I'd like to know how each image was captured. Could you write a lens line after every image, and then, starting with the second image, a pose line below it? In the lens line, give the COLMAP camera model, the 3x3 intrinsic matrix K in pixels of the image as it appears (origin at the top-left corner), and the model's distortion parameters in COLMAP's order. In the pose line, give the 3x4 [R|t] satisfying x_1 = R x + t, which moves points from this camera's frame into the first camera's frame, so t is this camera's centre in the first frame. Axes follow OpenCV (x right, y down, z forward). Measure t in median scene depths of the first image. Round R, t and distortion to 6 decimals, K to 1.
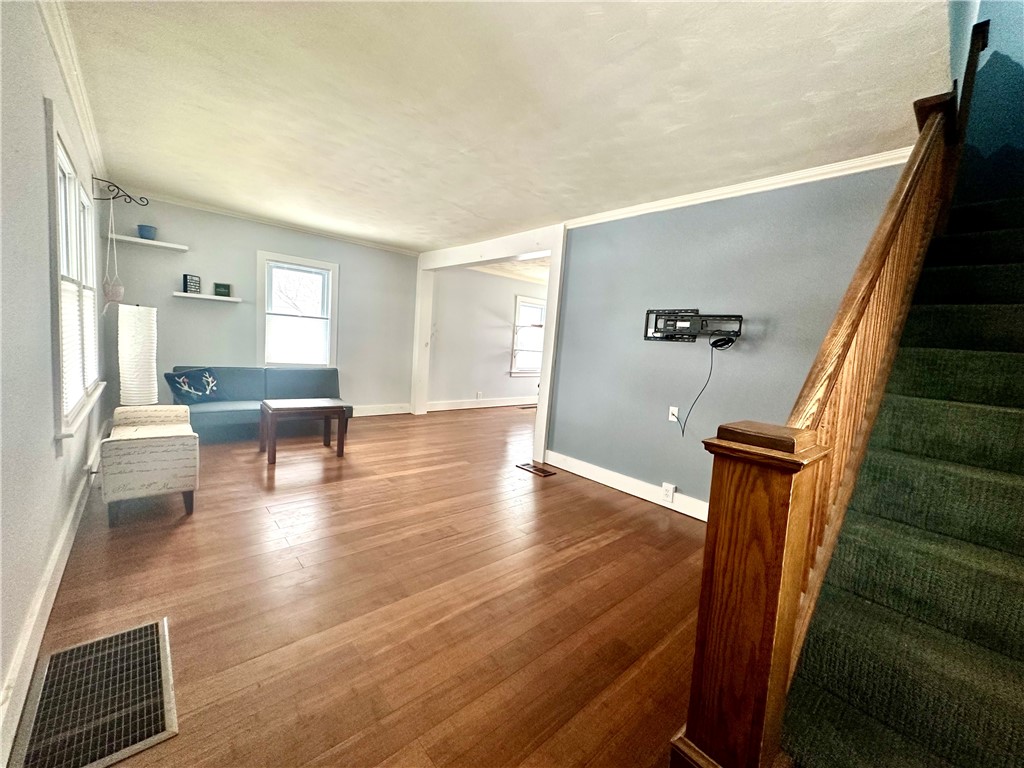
lens RADIAL K [[407.2, 0, 512.4], [0, 407.2, 382.3], [0, 0, 1]] dist [-0.001182, 0.000084]
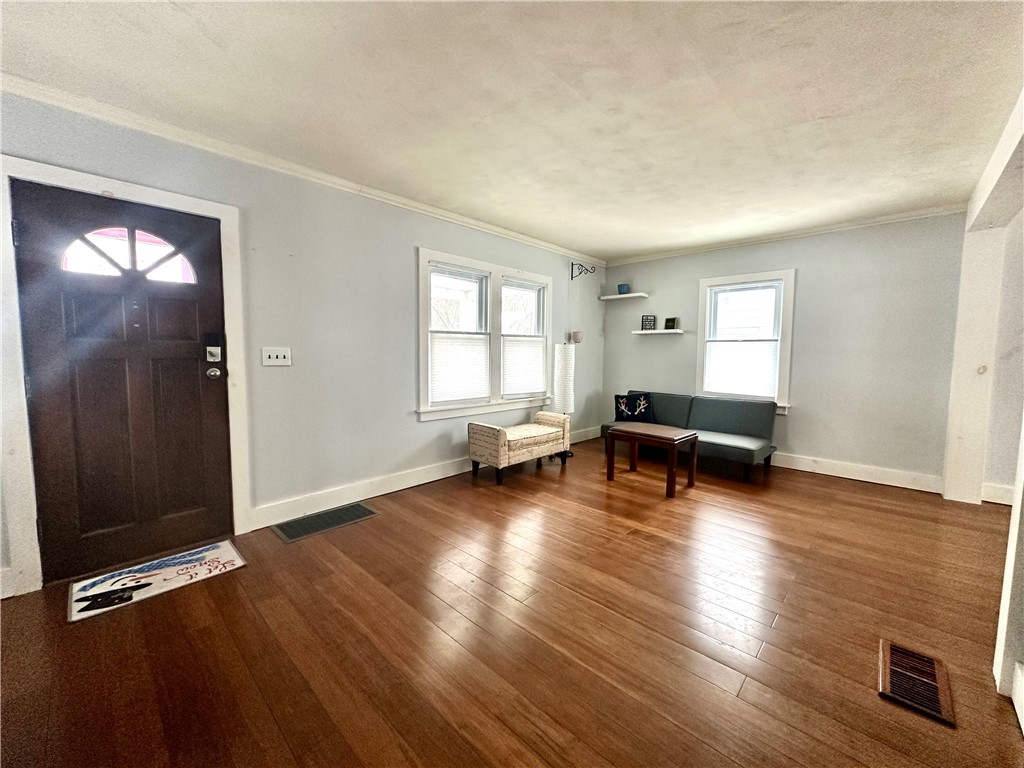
lens RADIAL K [[407.2, 0, 512.4], [0, 407.2, 382.3], [0, 0, 1]] dist [-0.001182, 0.000084]
pose [[0.077204, 0.000652, -0.997015, 0.502242], [-0.105294, 0.994413, -0.007503, -0.021591], [0.991440, 0.105559, 0.076841, 0.713121]]
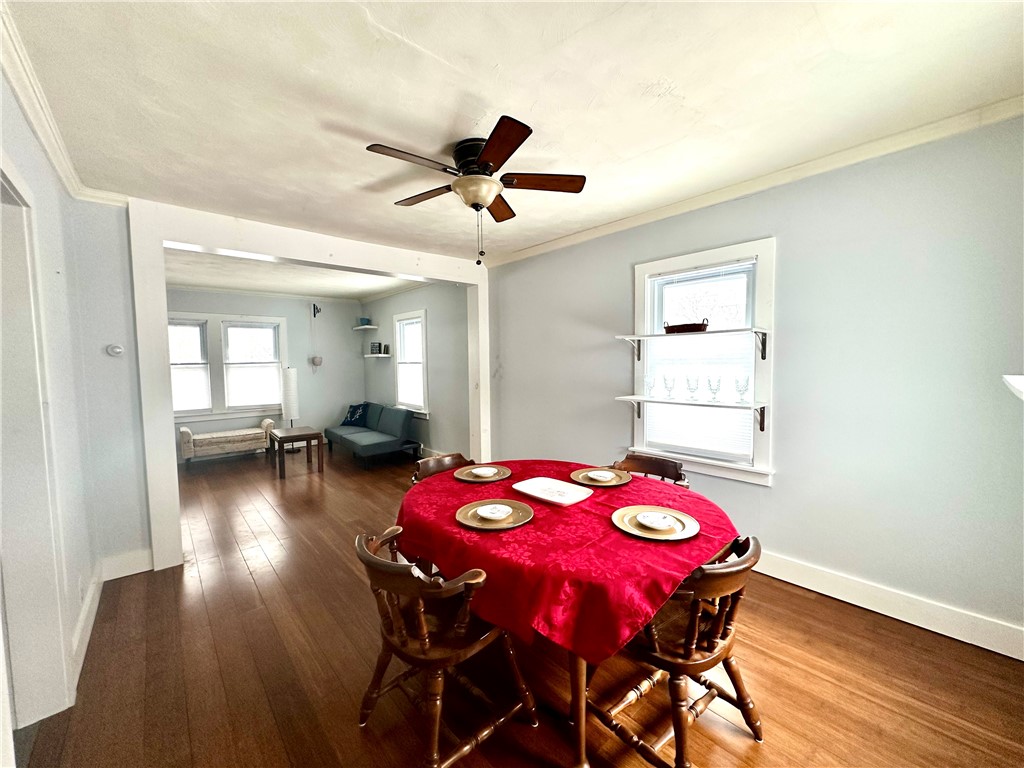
lens RADIAL K [[407.2, 0, 512.4], [0, 407.2, 382.3], [0, 0, 1]] dist [-0.001182, 0.000084]
pose [[-0.014543, -0.020004, -0.999694, 0.984008], [-0.089951, 0.995772, -0.018617, -0.178252], [0.995840, 0.089652, -0.016281, 2.079983]]
